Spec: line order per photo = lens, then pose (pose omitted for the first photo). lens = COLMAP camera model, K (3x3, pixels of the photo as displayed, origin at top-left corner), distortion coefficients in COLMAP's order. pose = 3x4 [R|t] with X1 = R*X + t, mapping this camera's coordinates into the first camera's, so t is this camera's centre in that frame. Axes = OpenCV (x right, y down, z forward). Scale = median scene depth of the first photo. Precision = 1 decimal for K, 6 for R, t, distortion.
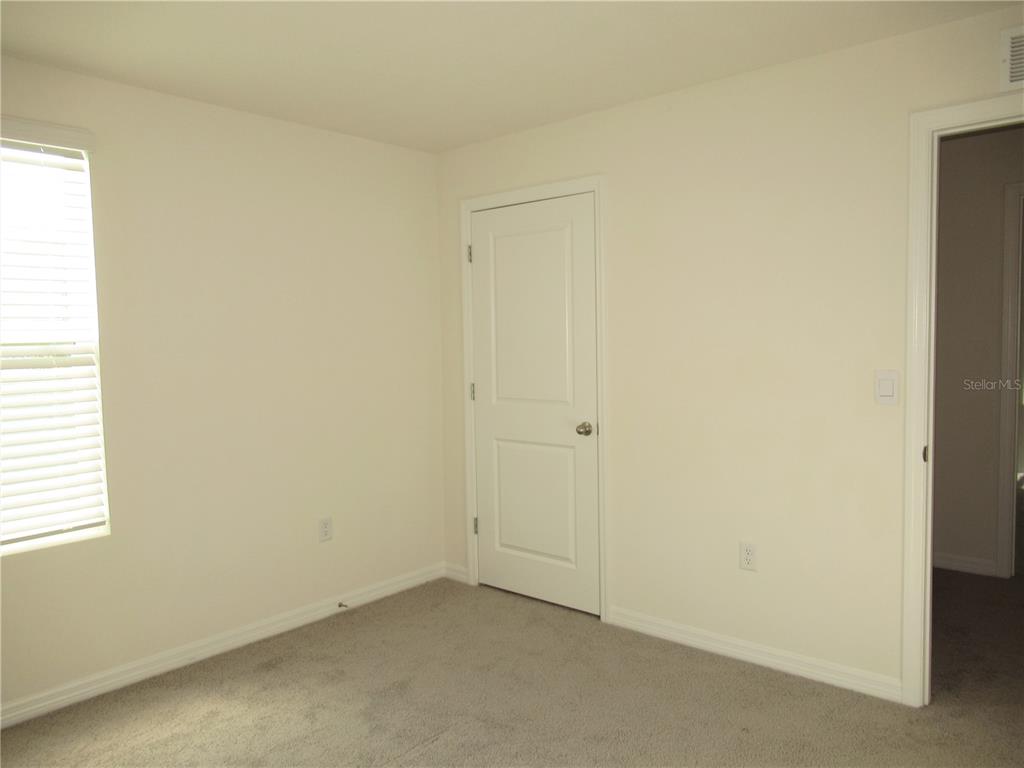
lens RADIAL K [[760.7, 0, 512.0], [0, 760.7, 384.0], [0, 0, 1]] dist [0.001769, 0.000820]
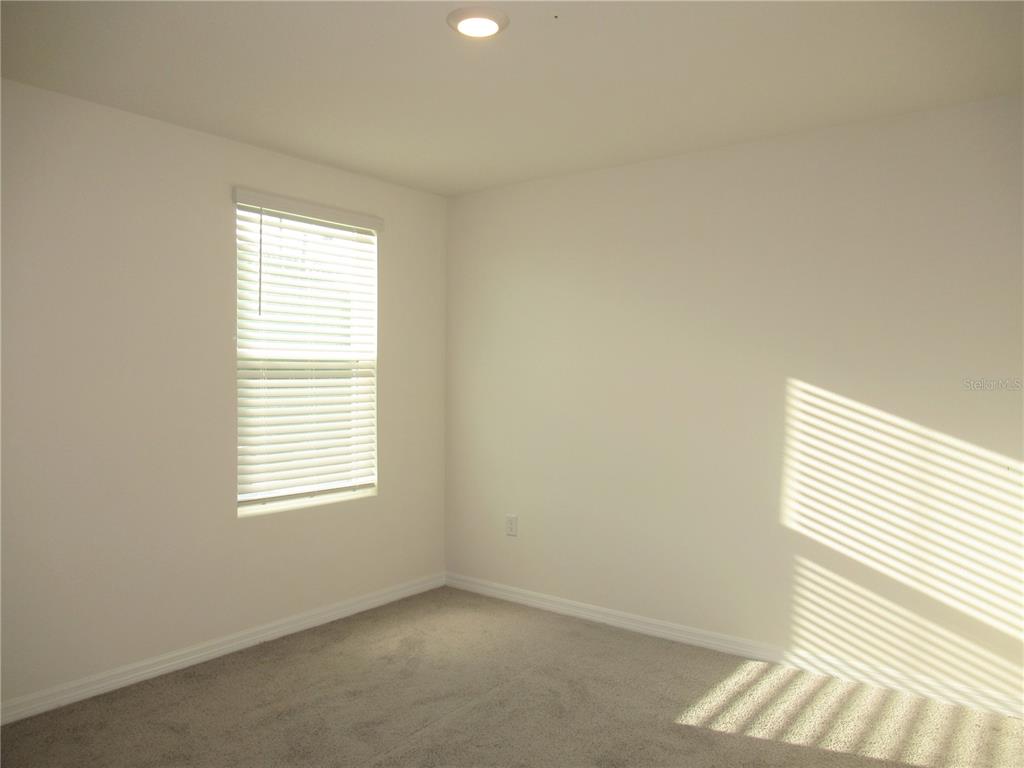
lens RADIAL K [[742.9, 0, 512.0], [0, 742.9, 384.0], [0, 0, 1]] dist [-0.002431, -0.038423]
pose [[0.997174, 0.034761, 0.066598, -0.377288], [-0.031967, 0.998582, -0.042560, 0.039329], [-0.067983, 0.040311, 0.996872, -0.416219]]
